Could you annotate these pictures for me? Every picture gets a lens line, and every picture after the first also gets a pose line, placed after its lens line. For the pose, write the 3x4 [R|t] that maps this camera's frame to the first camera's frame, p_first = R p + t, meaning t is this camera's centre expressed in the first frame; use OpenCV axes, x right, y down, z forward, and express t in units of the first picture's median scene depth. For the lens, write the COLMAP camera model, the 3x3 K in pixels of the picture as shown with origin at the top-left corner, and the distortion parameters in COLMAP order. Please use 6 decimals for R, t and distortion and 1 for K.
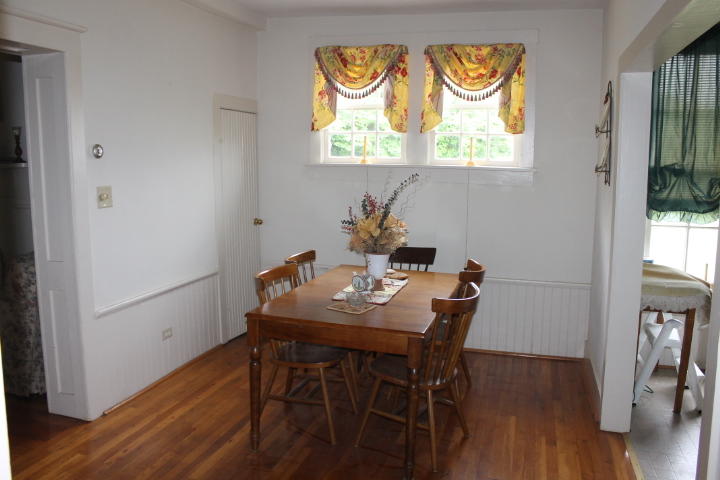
lens RADIAL K [[600.1, 0, 360.0], [0, 600.1, 240.0], [0, 0, 1]] dist [-0.134286, 0.002011]
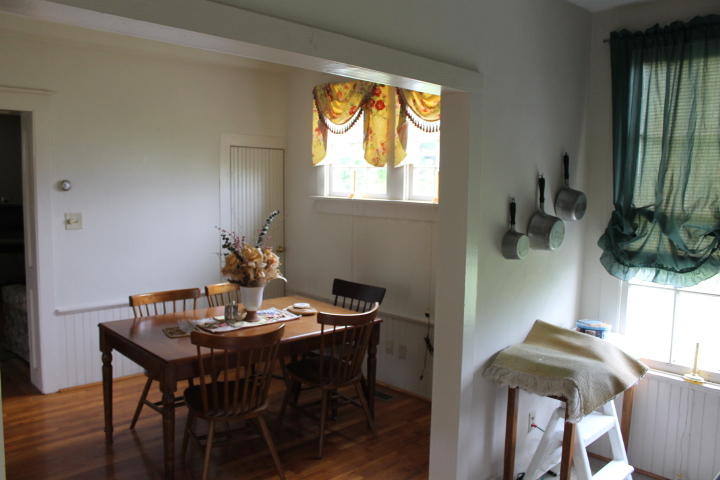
lens RADIAL K [[600.1, 0, 360.0], [0, 600.1, 240.0], [0, 0, 1]] dist [-0.134286, 0.002011]
pose [[0.876249, 0.053815, -0.478844, 0.541296], [-0.076138, 0.996723, -0.027311, -0.034329], [0.475805, 0.060390, 0.877475, 0.144494]]
